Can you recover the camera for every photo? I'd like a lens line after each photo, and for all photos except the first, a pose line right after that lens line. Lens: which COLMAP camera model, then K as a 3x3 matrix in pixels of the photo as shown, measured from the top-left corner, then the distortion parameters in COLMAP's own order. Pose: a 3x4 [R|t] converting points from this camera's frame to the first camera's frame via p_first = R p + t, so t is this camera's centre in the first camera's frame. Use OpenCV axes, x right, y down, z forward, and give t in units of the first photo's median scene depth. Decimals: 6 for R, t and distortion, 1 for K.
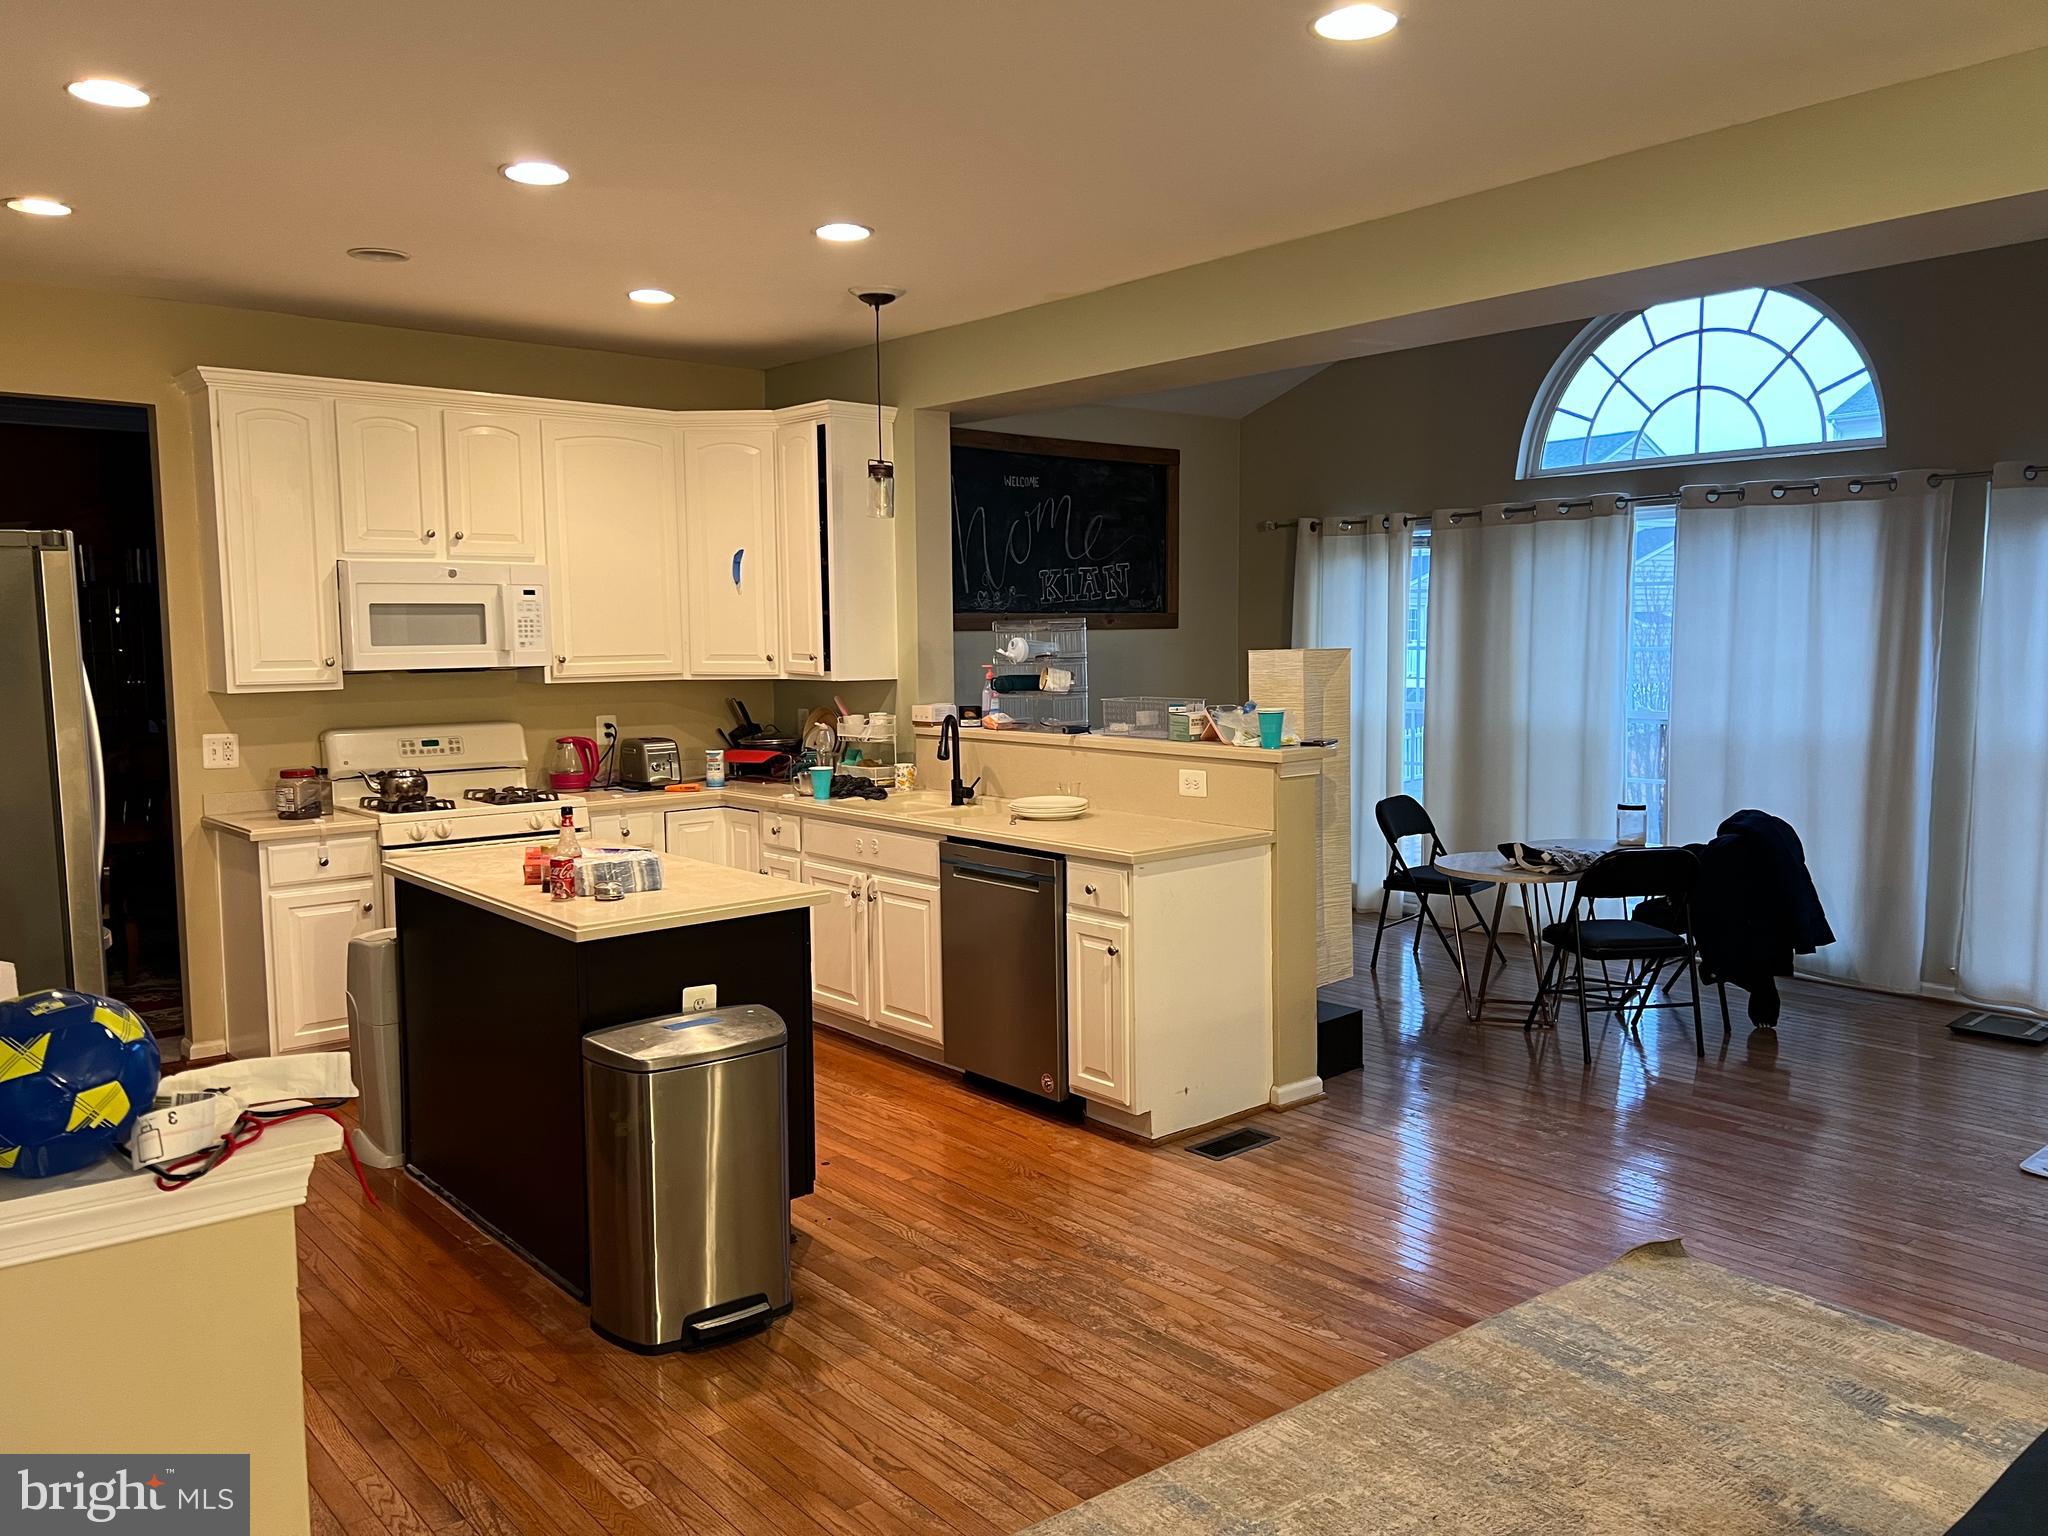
lens RADIAL K [[1540.3, 0, 1032.4], [0, 1540.3, 762.9], [0, 0, 1]] dist [0.079789, -0.068010]
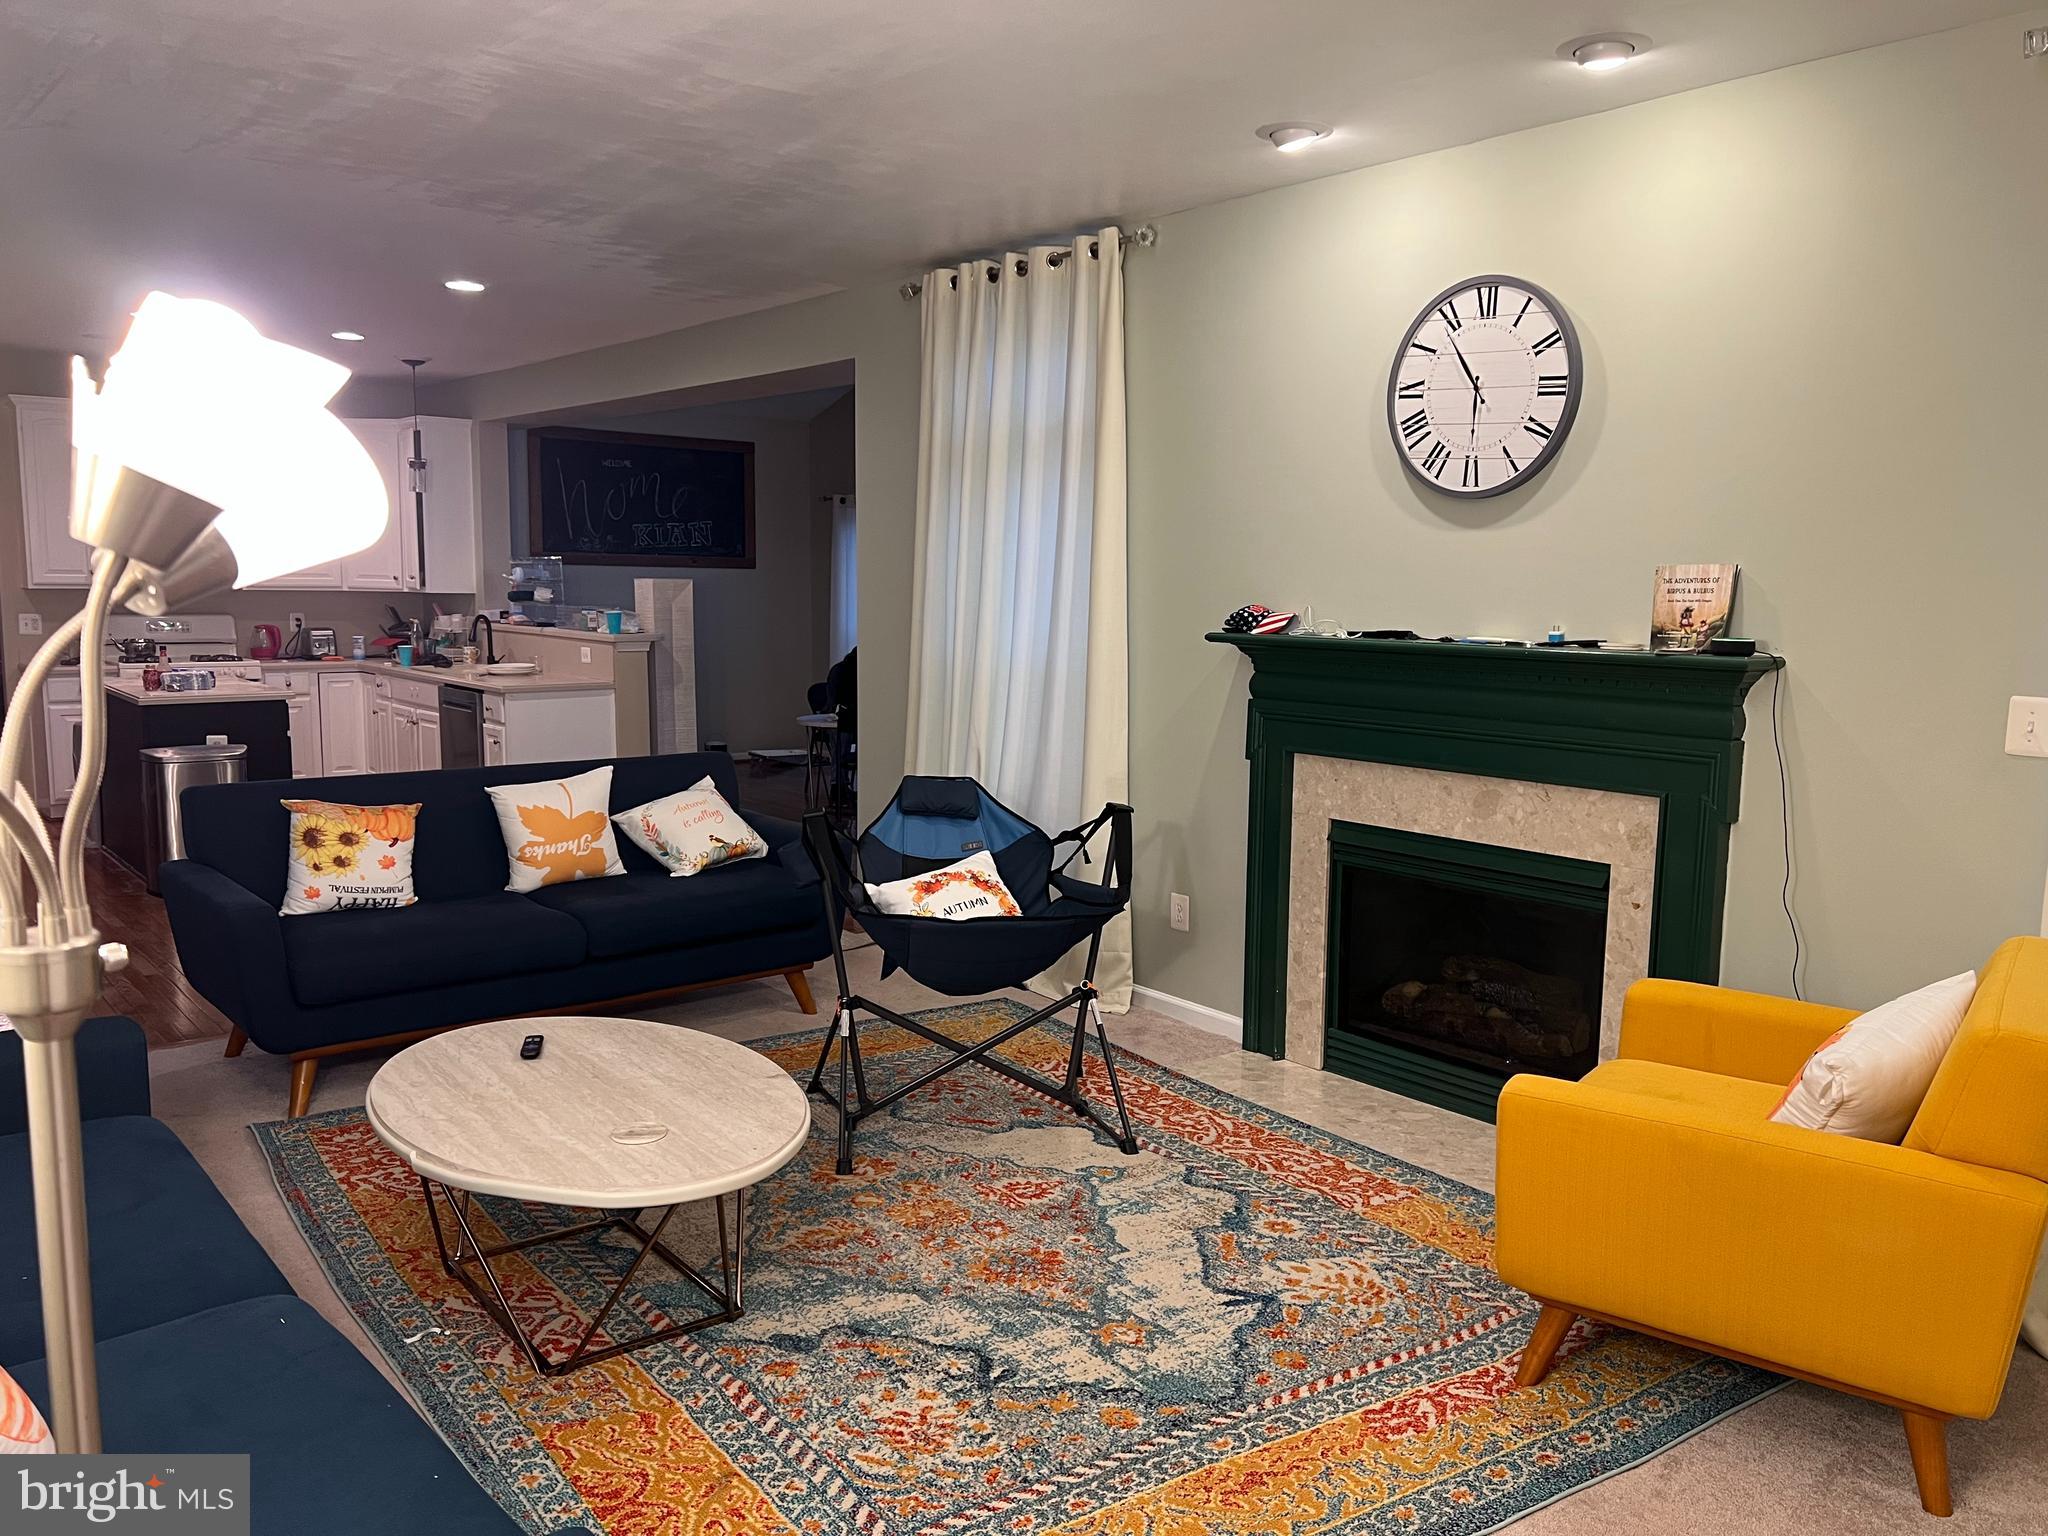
lens RADIAL K [[1527.9, 0, 1024.0], [0, 1527.9, 768.0], [0, 0, 1]] dist [0.060136, -0.084955]
pose [[0.999647, 0.025498, -0.007511, 0.685233], [-0.025193, 0.998950, 0.038273, 0.068751], [0.008479, -0.038070, 0.999239, -0.789620]]
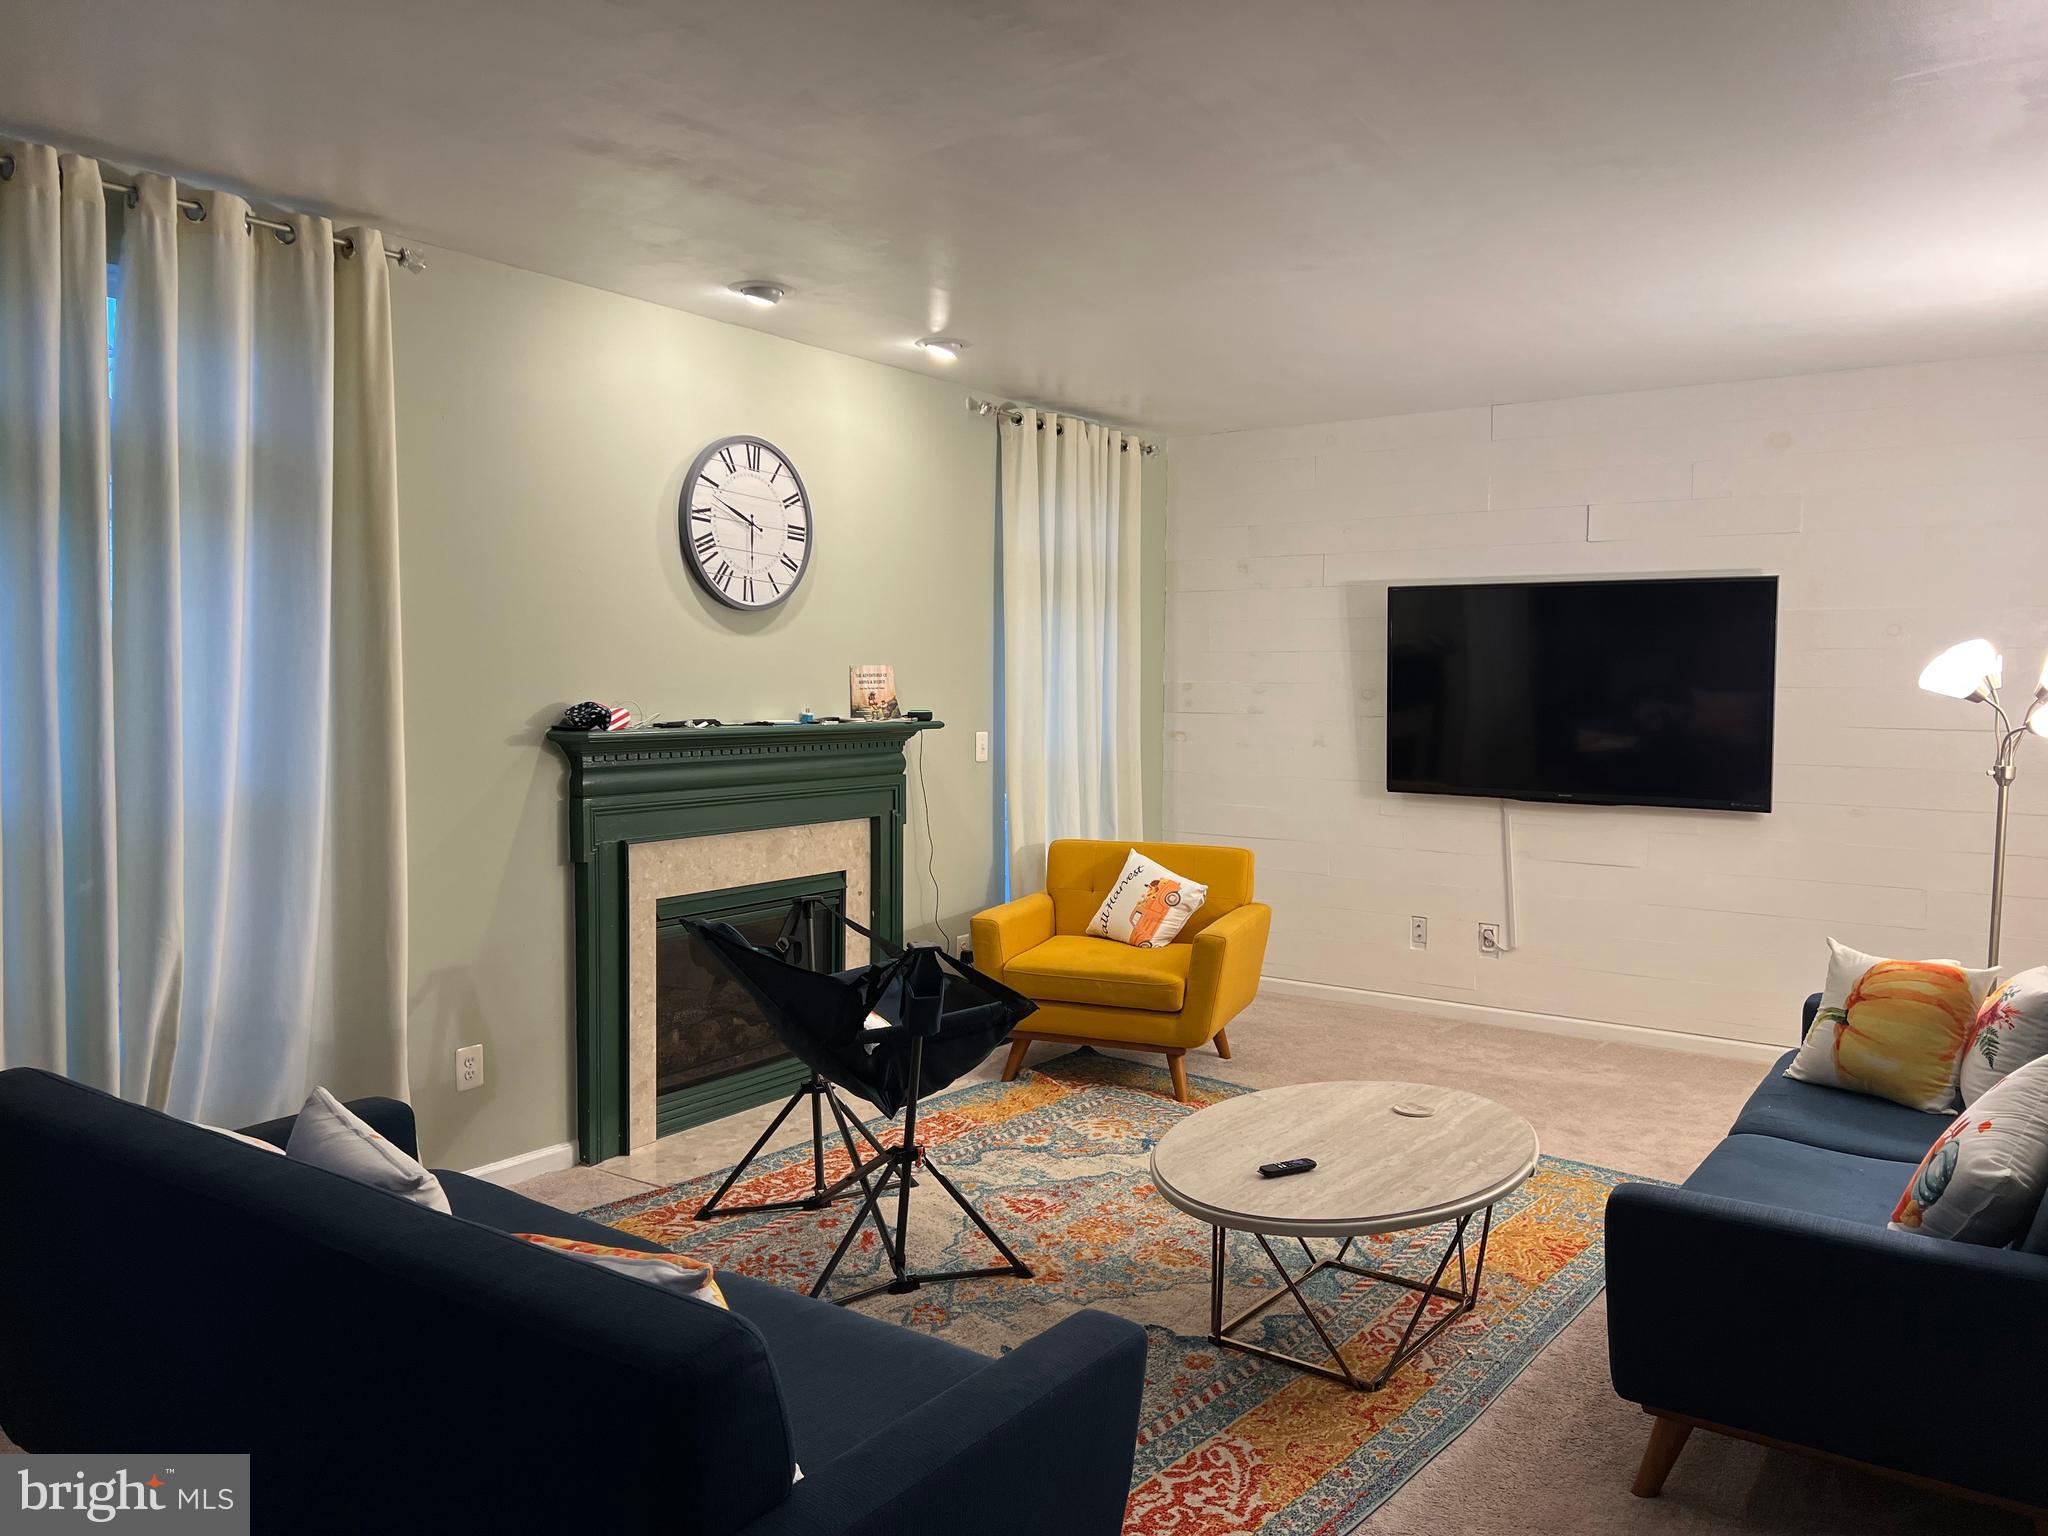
lens RADIAL K [[1540.3, 0, 1032.4], [0, 1540.3, 762.9], [0, 0, 1]] dist [0.079789, -0.068010]
pose [[-0.249388, -0.053421, 0.966929, -2.272656], [0.071188, 0.994765, 0.073320, -0.218215], [-0.965783, 0.087119, -0.244280, 2.479100]]
